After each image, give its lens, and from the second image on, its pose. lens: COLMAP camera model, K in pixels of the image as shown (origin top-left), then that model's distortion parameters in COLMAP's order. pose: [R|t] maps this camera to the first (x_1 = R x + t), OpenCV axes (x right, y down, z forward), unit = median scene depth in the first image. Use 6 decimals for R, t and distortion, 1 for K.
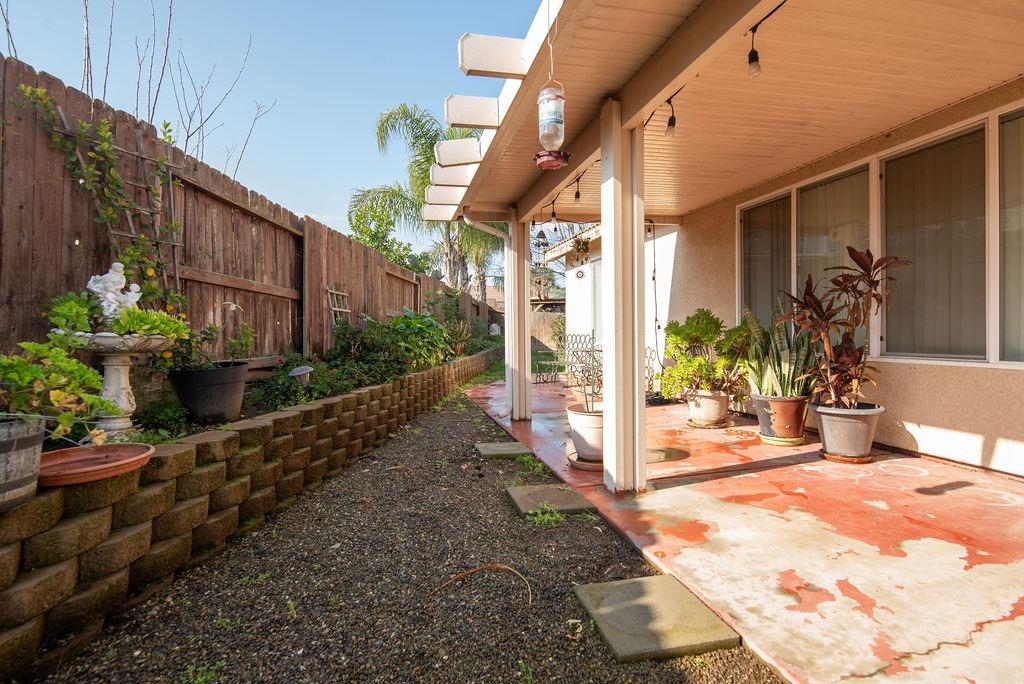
lens RADIAL K [[492.4, 0, 515.5], [0, 492.4, 344.1], [0, 0, 1]] dist [-0.012356, -0.003691]
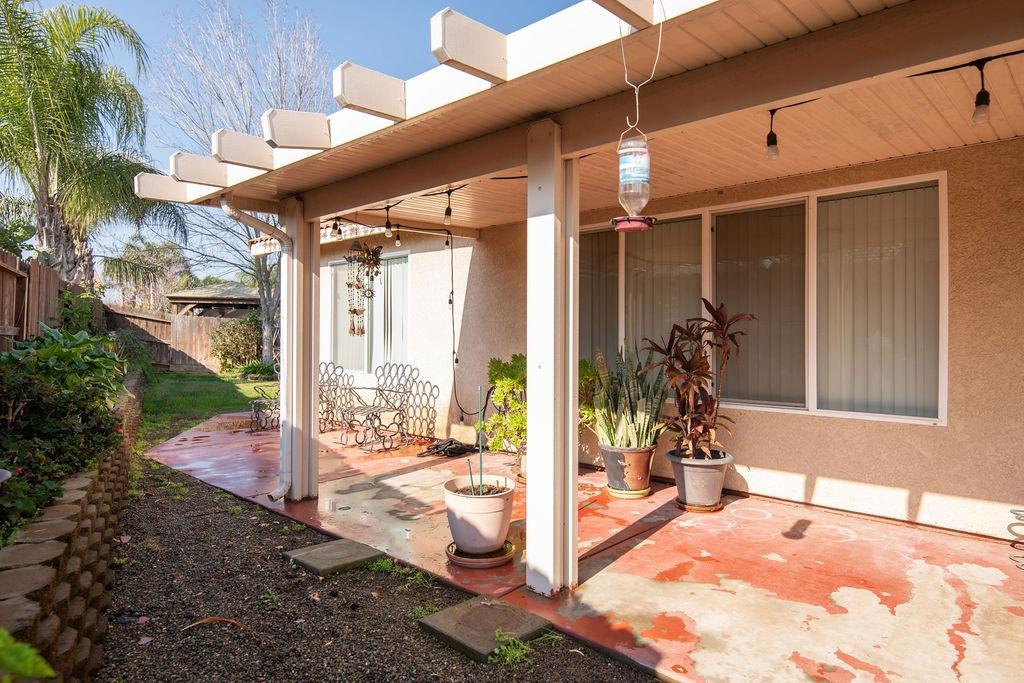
lens RADIAL K [[622.8, 0, 504.2], [0, 622.8, 335.6], [0, 0, 1]] dist [0.008760, 0.000551]
pose [[0.837673, 0.010643, 0.546069, -0.426327], [0.002514, 0.999724, -0.023342, -0.105398], [-0.546167, 0.020926, 0.837415, 0.158242]]
